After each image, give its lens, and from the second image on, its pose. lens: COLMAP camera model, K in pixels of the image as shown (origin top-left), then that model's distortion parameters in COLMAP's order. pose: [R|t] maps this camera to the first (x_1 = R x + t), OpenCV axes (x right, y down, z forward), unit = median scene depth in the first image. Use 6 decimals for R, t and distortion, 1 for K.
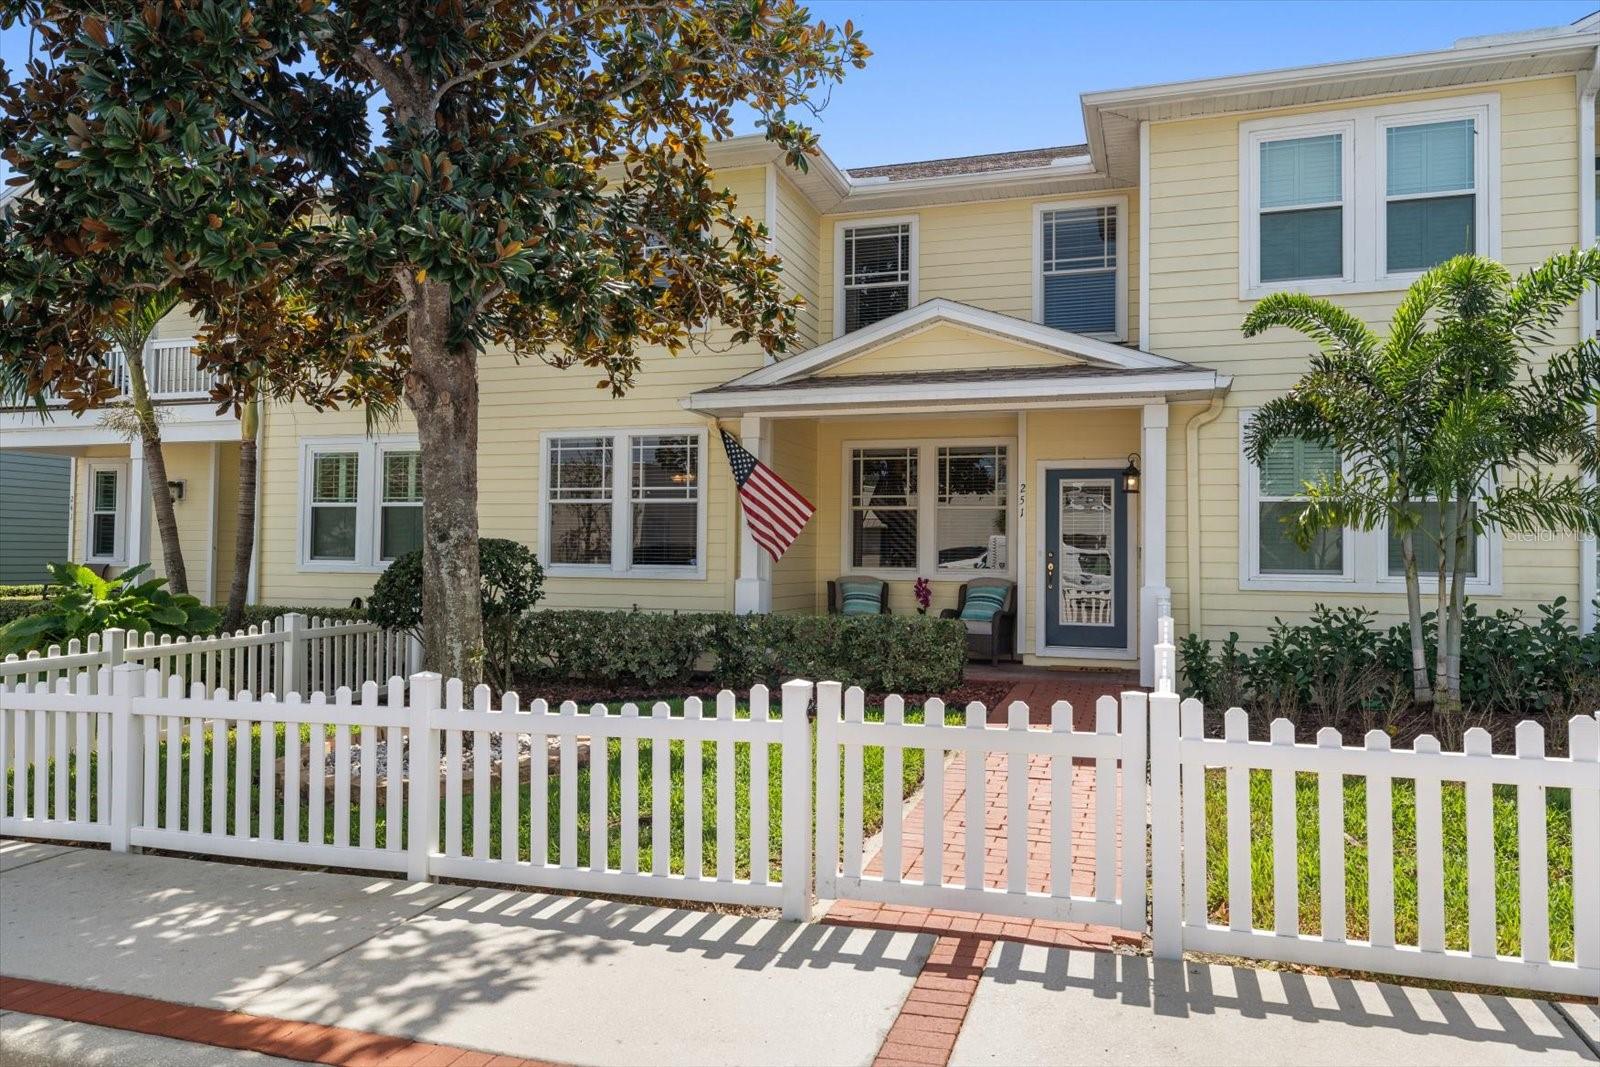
lens RADIAL K [[830.2, 0, 818.3], [0, 830.2, 510.7], [0, 0, 1]] dist [-0.003019, -0.000170]
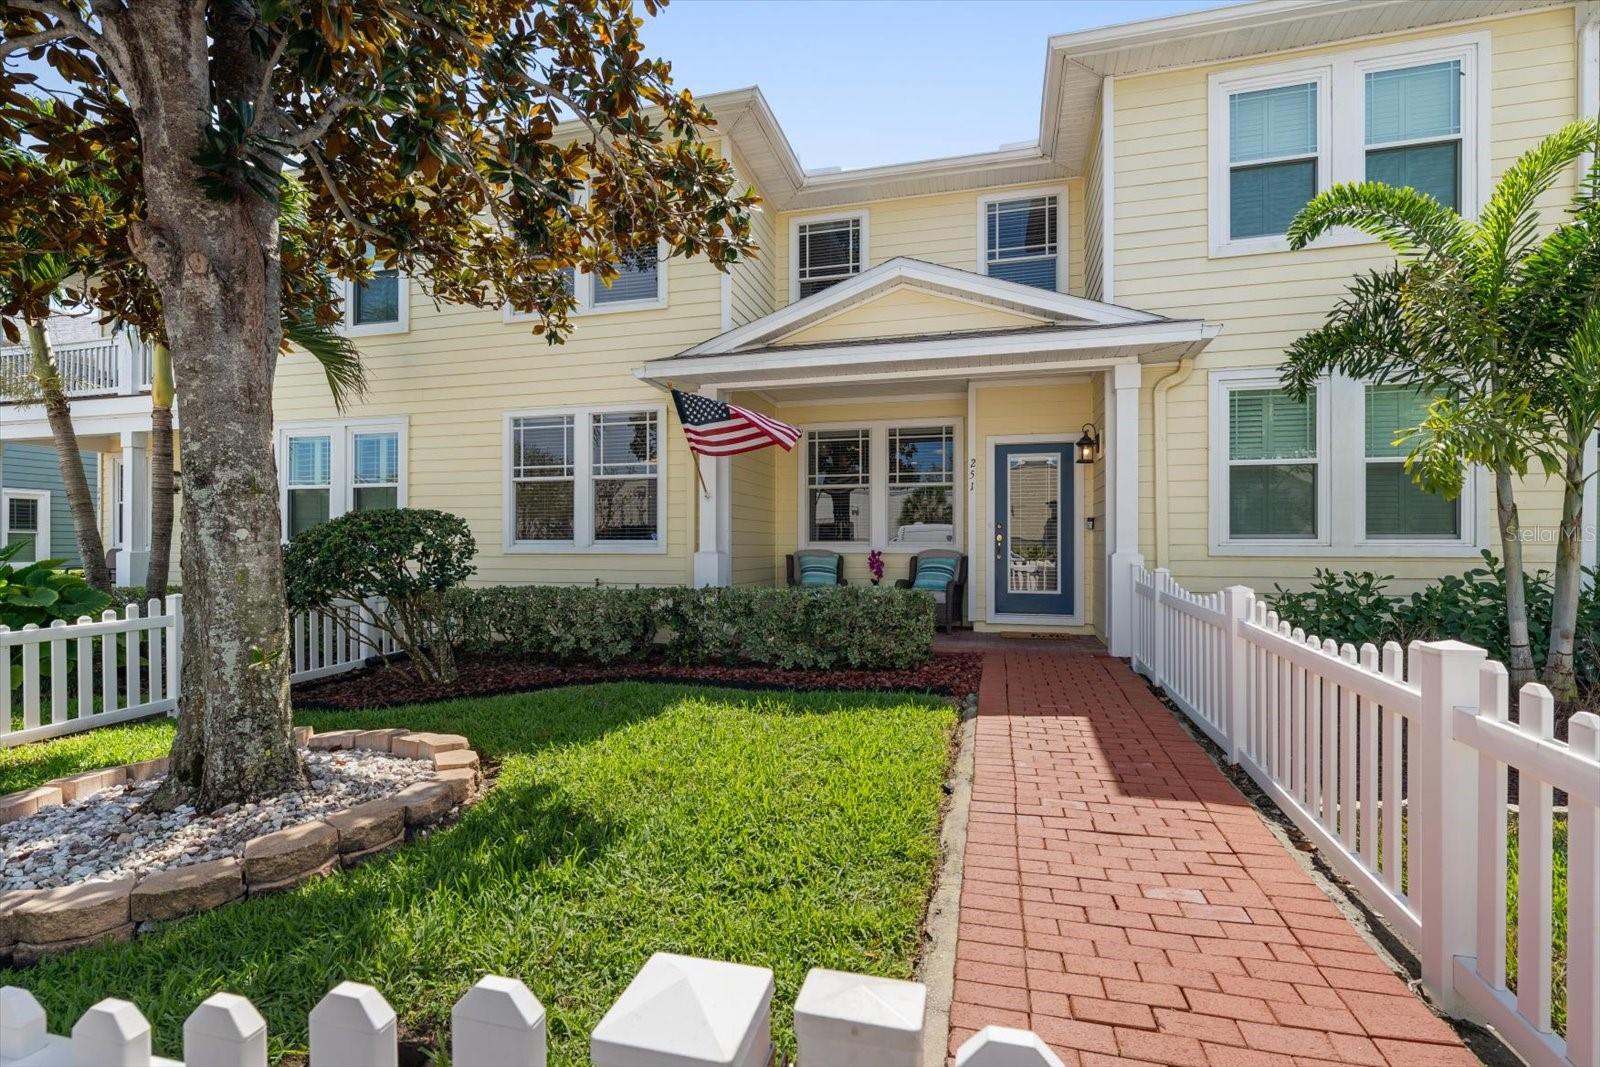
lens RADIAL K [[580.5, 0, 796.5], [0, 580.5, 523.0], [0, 0, 1]] dist [-0.002083, 0.000022]
pose [[0.999354, -0.010298, 0.034431, -0.001242], [0.009638, 0.999768, 0.019282, 0.037225], [-0.034622, -0.018938, 0.999221, 0.321520]]
